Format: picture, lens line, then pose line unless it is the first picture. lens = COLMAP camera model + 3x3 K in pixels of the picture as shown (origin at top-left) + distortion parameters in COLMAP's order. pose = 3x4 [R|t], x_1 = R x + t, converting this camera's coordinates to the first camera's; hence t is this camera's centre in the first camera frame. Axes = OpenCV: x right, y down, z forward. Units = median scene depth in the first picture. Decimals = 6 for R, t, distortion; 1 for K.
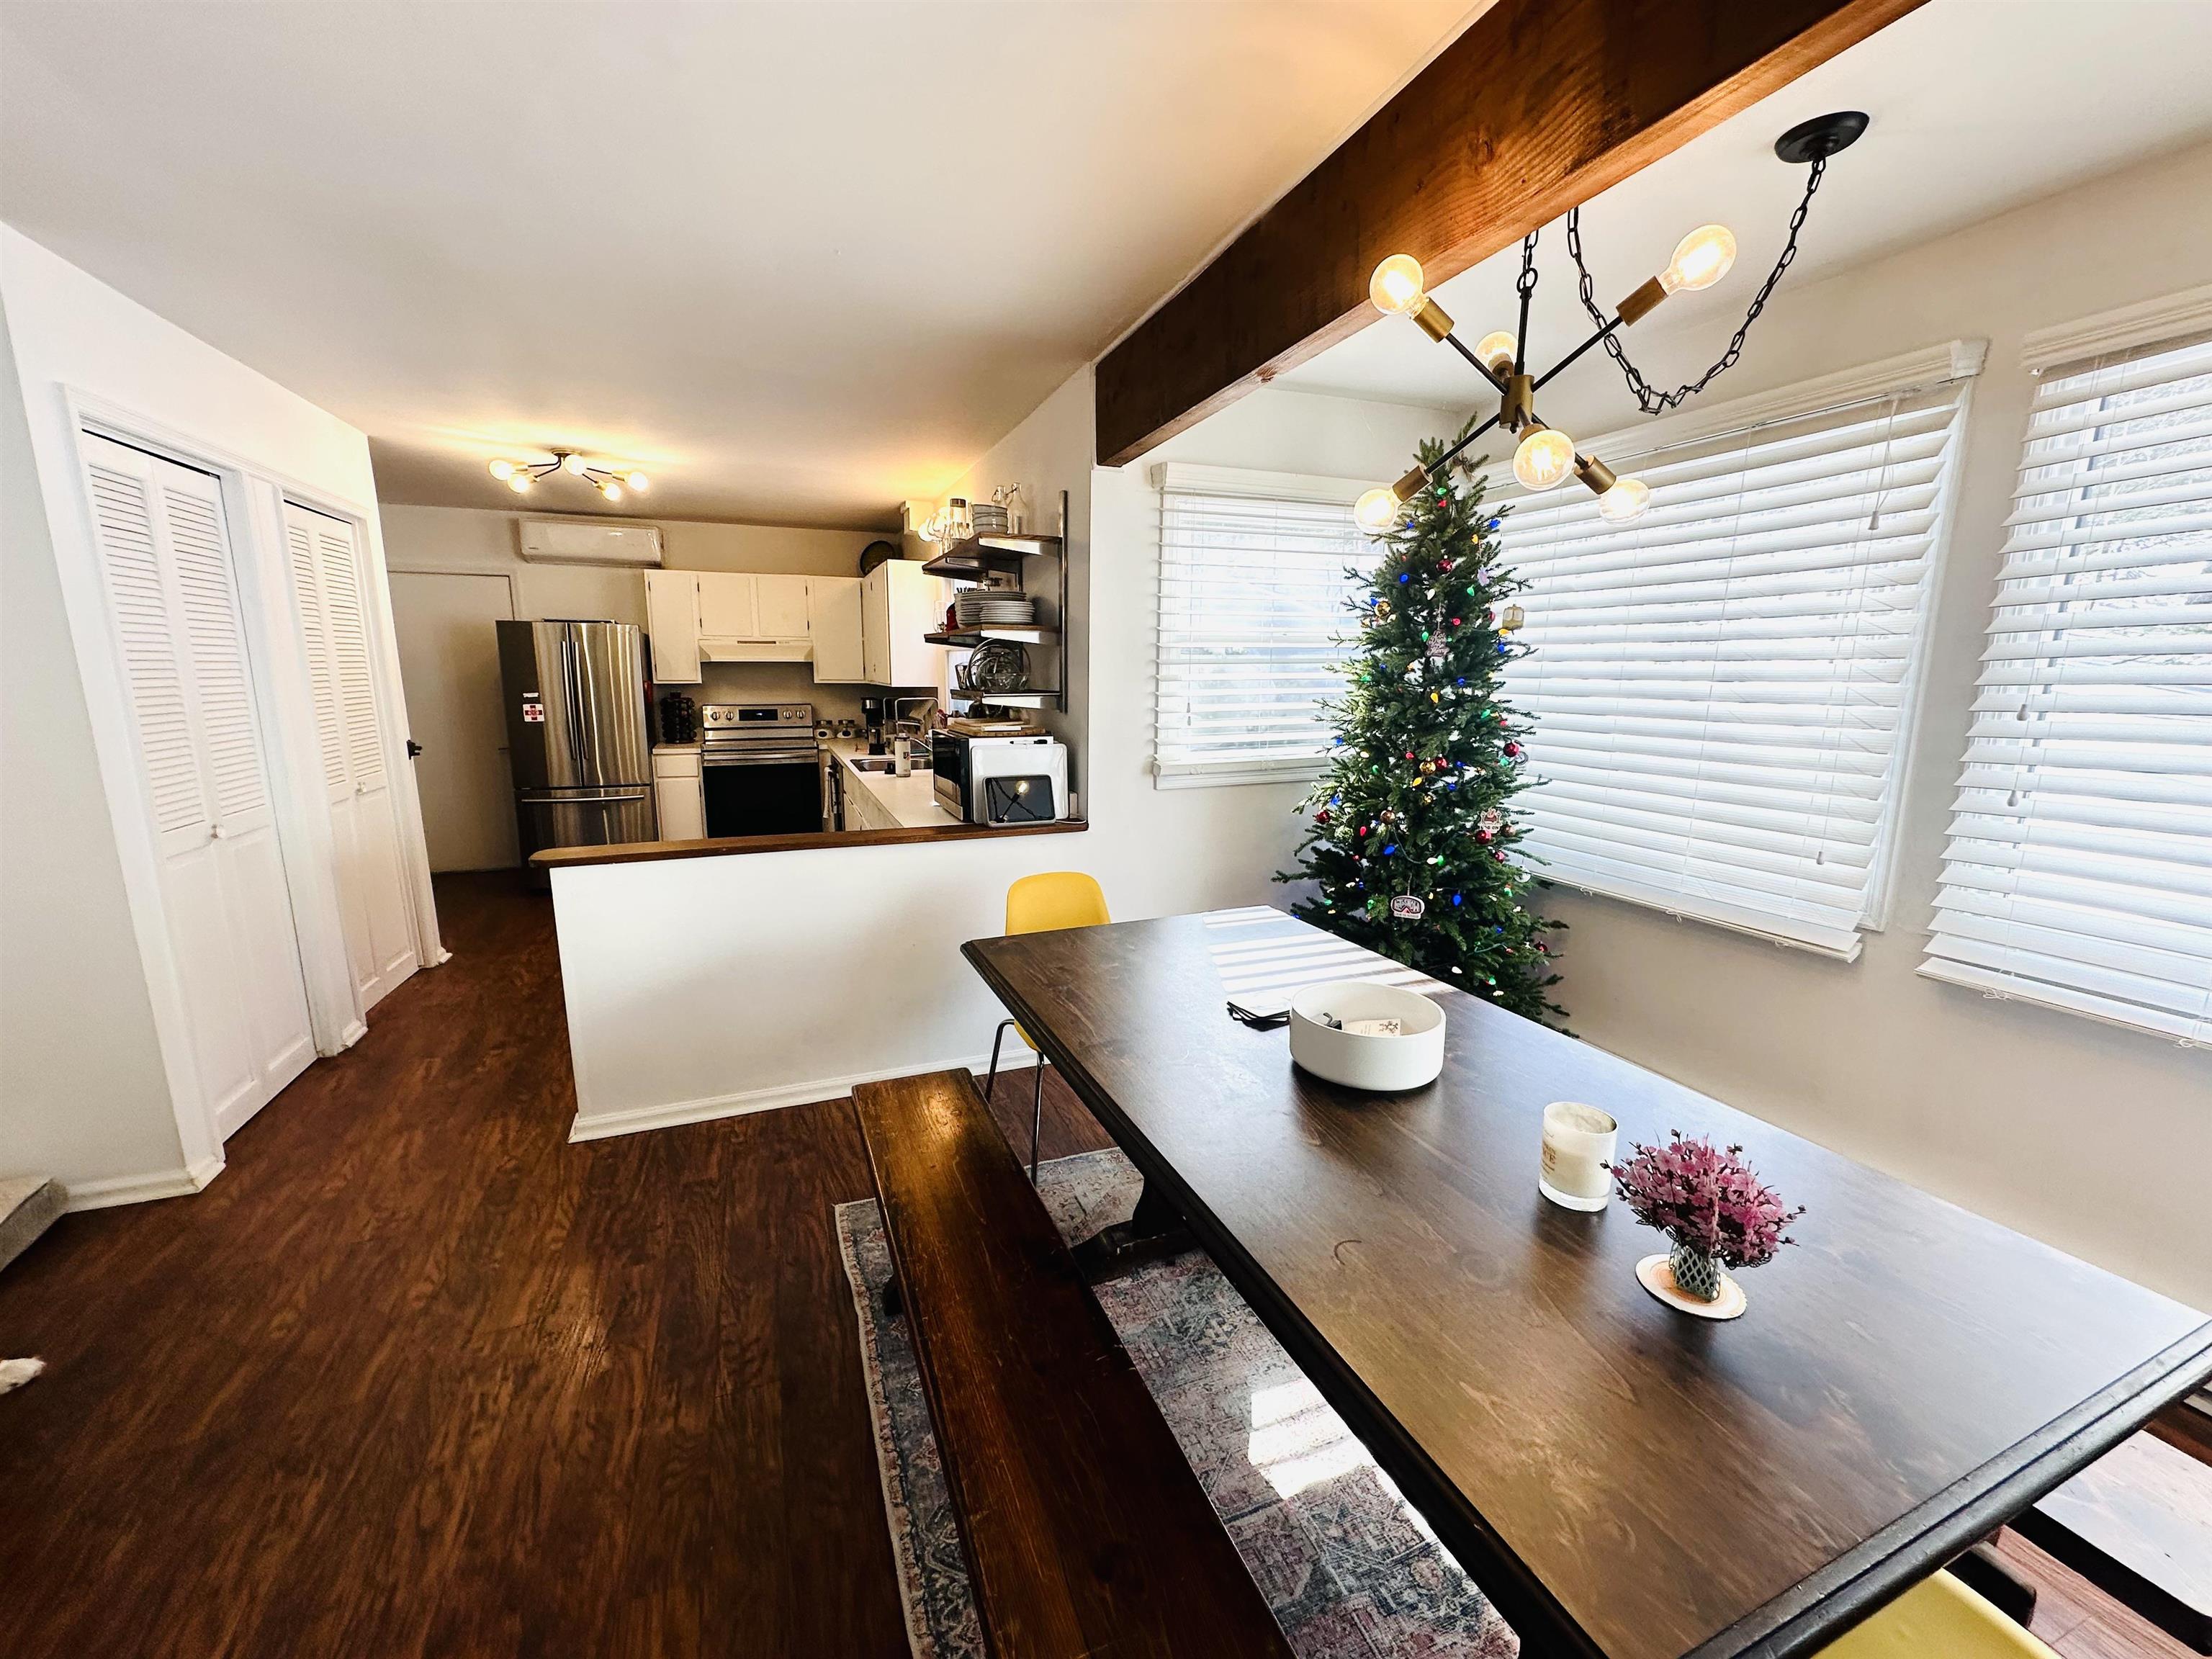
lens RADIAL K [[876.2, 0, 1105.0], [0, 876.2, 826.8], [0, 0, 1]] dist [-0.001100, -0.000236]
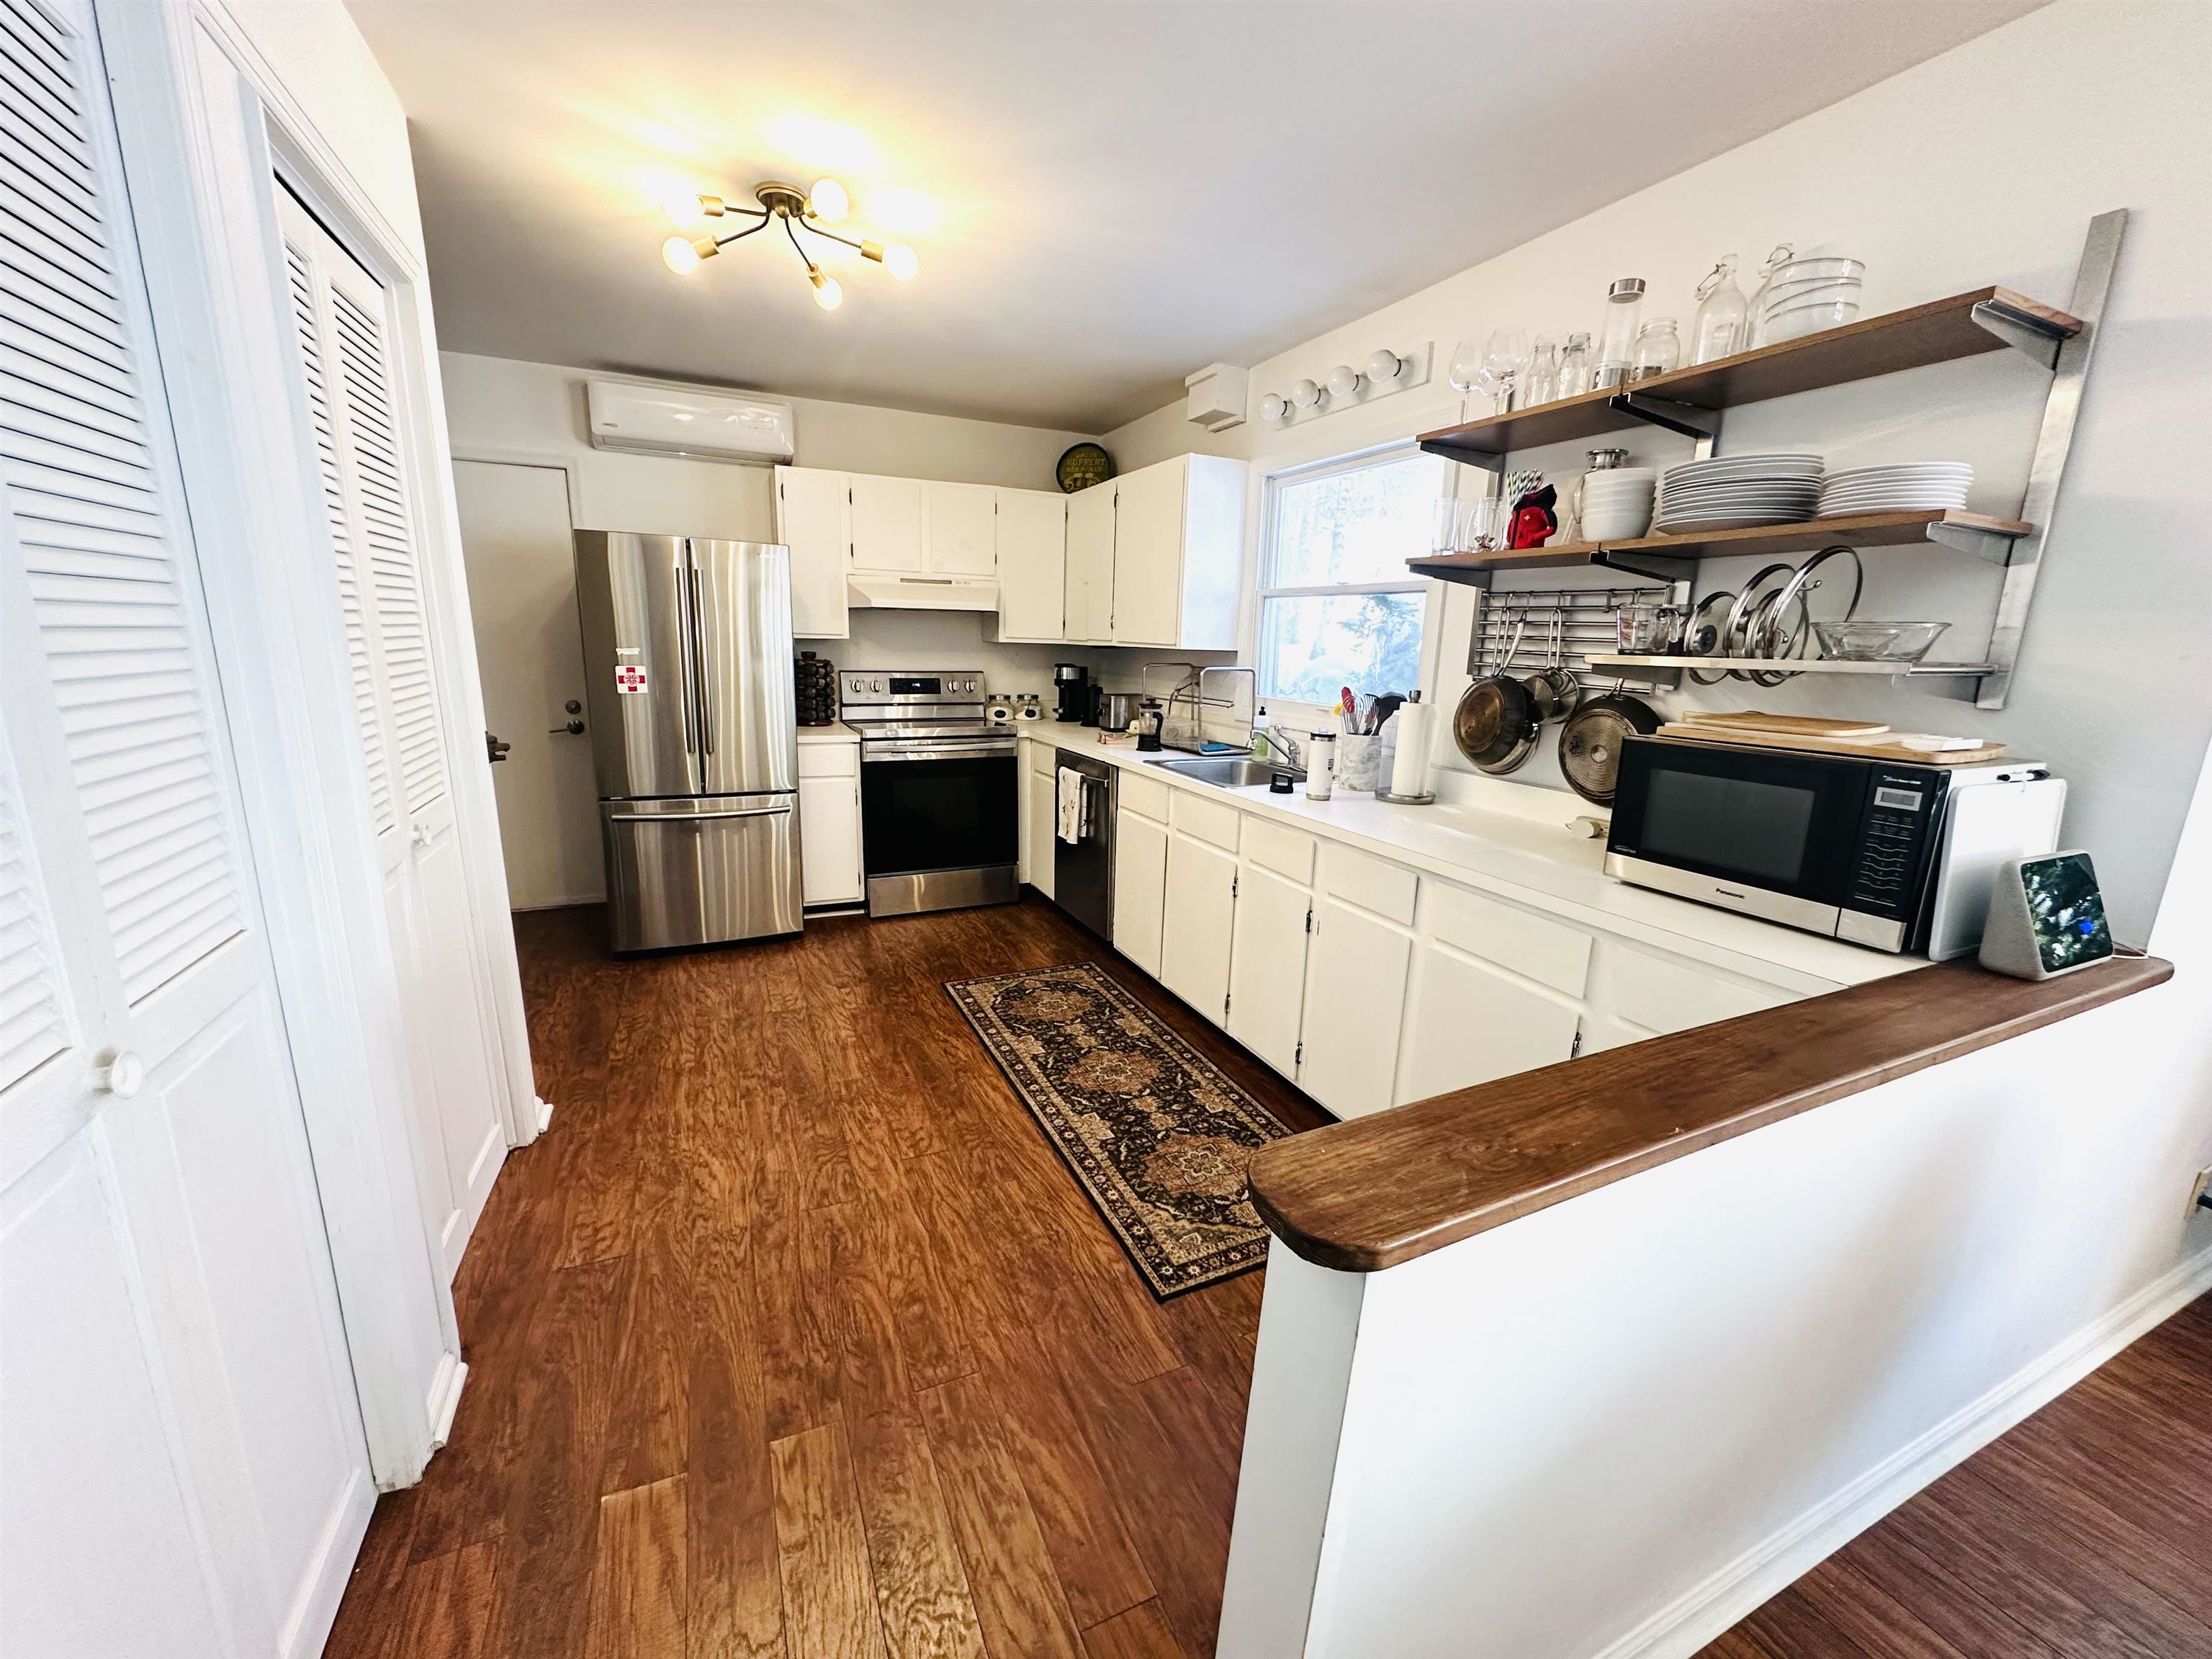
lens RADIAL K [[875.6, 0, 1100.7], [0, 875.6, 830.6], [0, 0, 1]] dist [0.001039, 0.000028]
pose [[0.998344, 0.008070, 0.056953, -0.654919], [-0.010307, 0.999182, 0.039094, -0.091761], [-0.056591, -0.039616, 0.997611, 0.645264]]
